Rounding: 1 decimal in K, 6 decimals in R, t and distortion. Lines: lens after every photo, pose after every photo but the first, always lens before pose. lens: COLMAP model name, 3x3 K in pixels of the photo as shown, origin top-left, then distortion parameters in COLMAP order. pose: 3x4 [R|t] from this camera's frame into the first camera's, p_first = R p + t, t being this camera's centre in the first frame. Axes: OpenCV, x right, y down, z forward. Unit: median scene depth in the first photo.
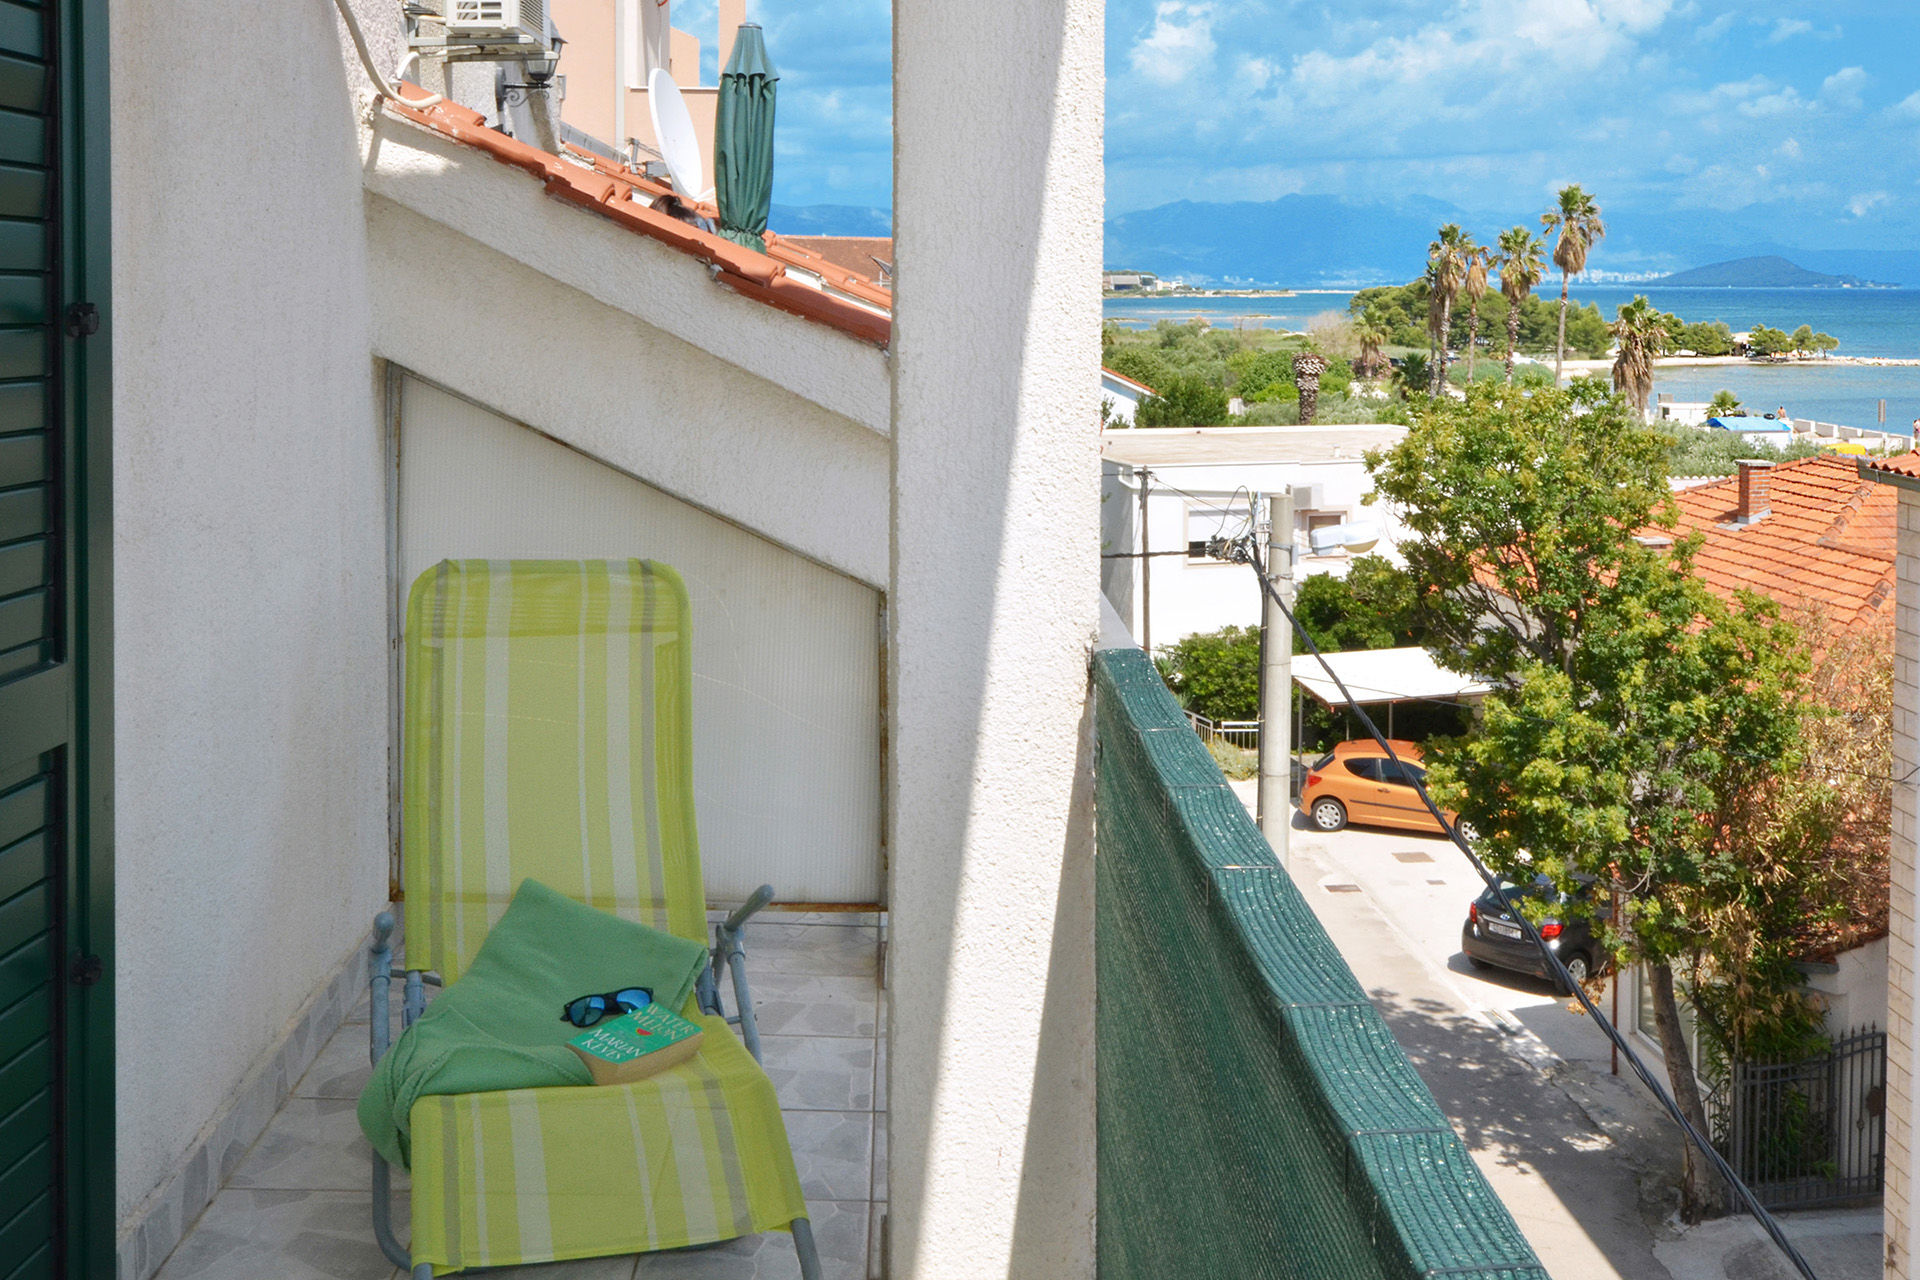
lens RADIAL K [[1850.9, 0, 958.4], [0, 1850.9, 636.6], [0, 0, 1]] dist [0.005202, 0.000000]
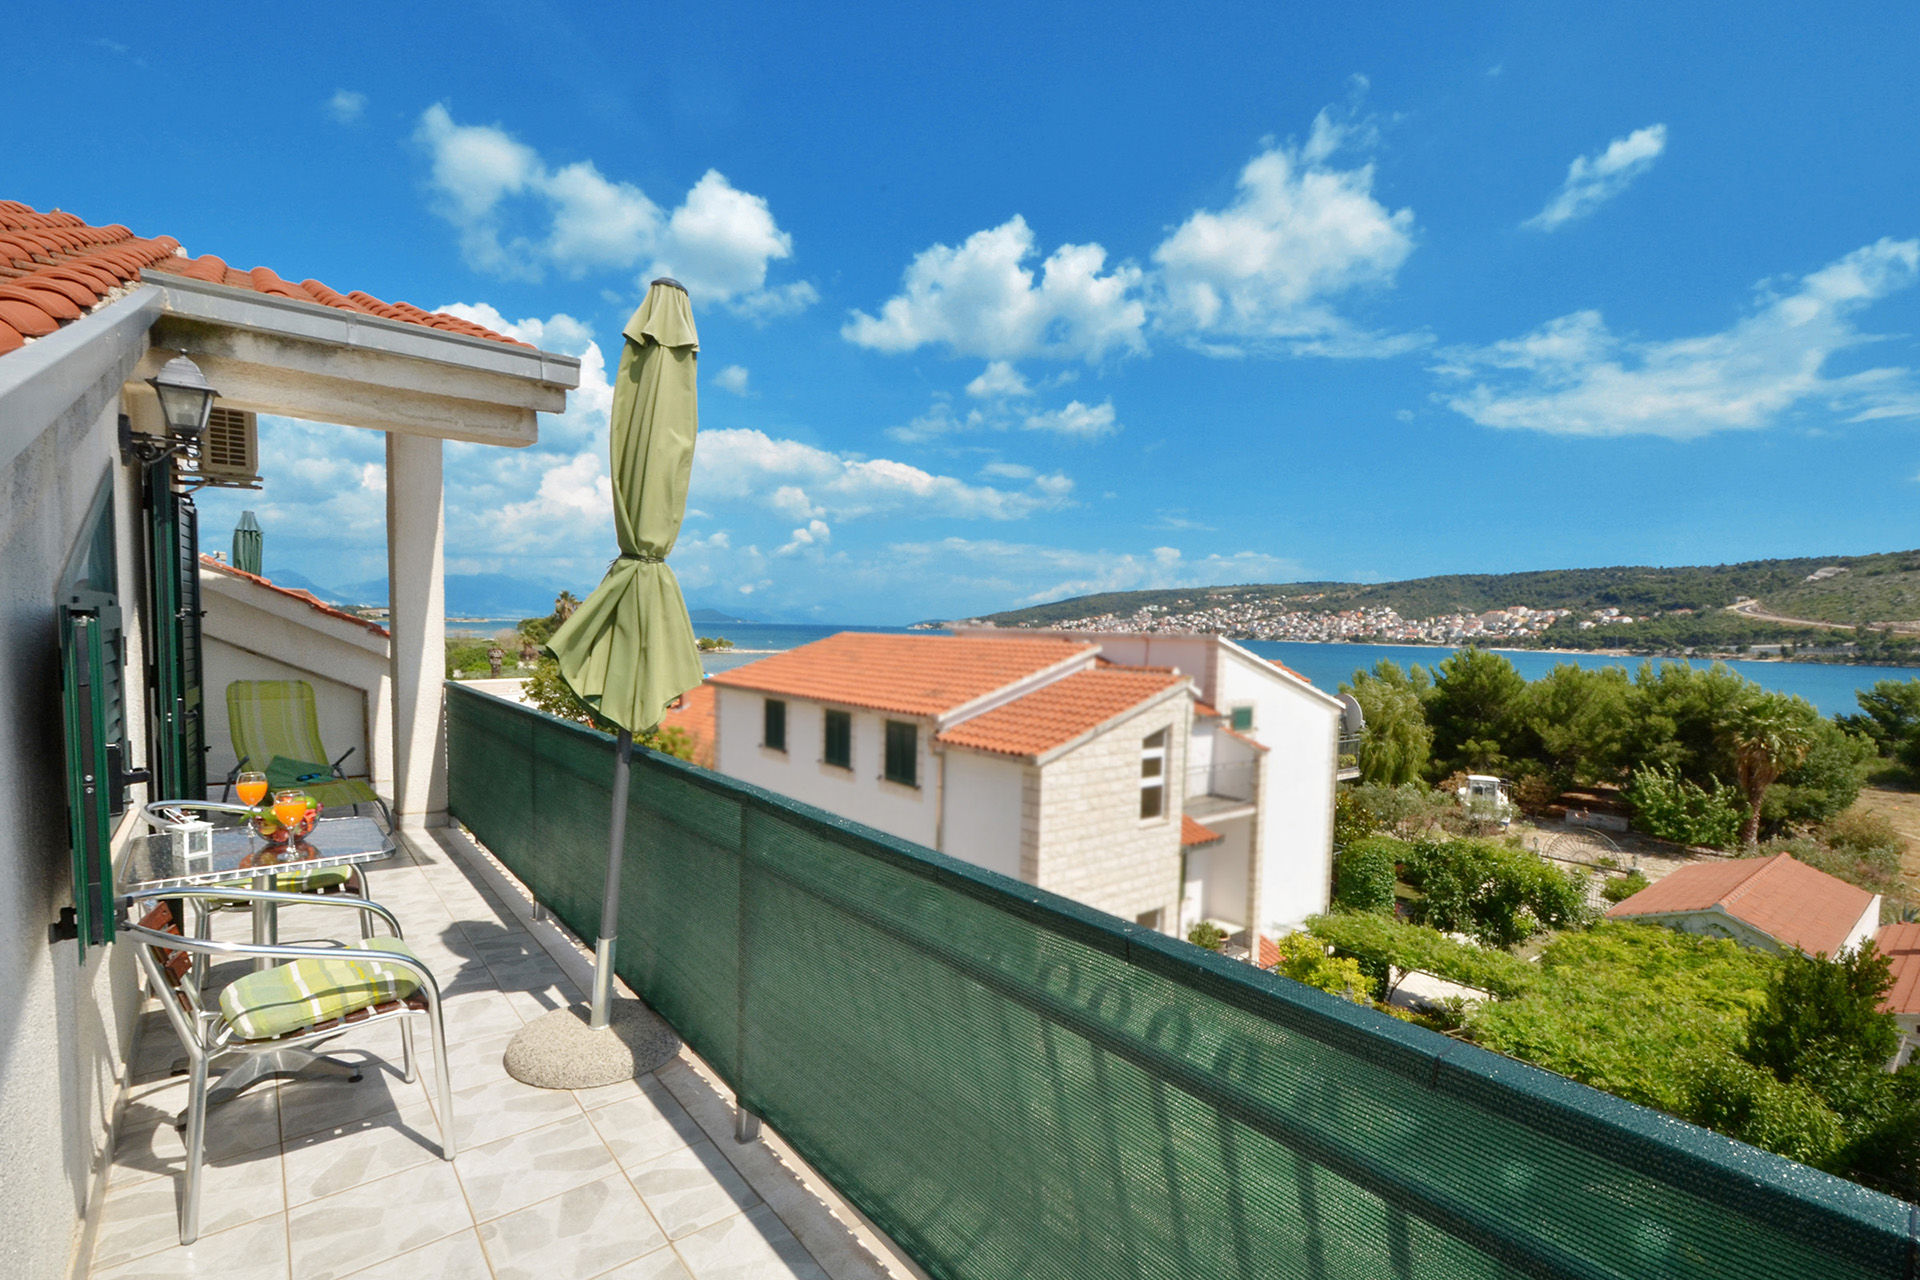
lens RADIAL K [[849.5, 0, 947.9], [0, 849.5, 640.0], [0, 0, 1]] dist [0.001067, 0.000386]
pose [[0.781824, 0.004710, 0.623481, -0.038193], [0.096866, 0.986912, -0.128922, 0.041448], [-0.615928, 0.161188, 0.771136, -0.213450]]
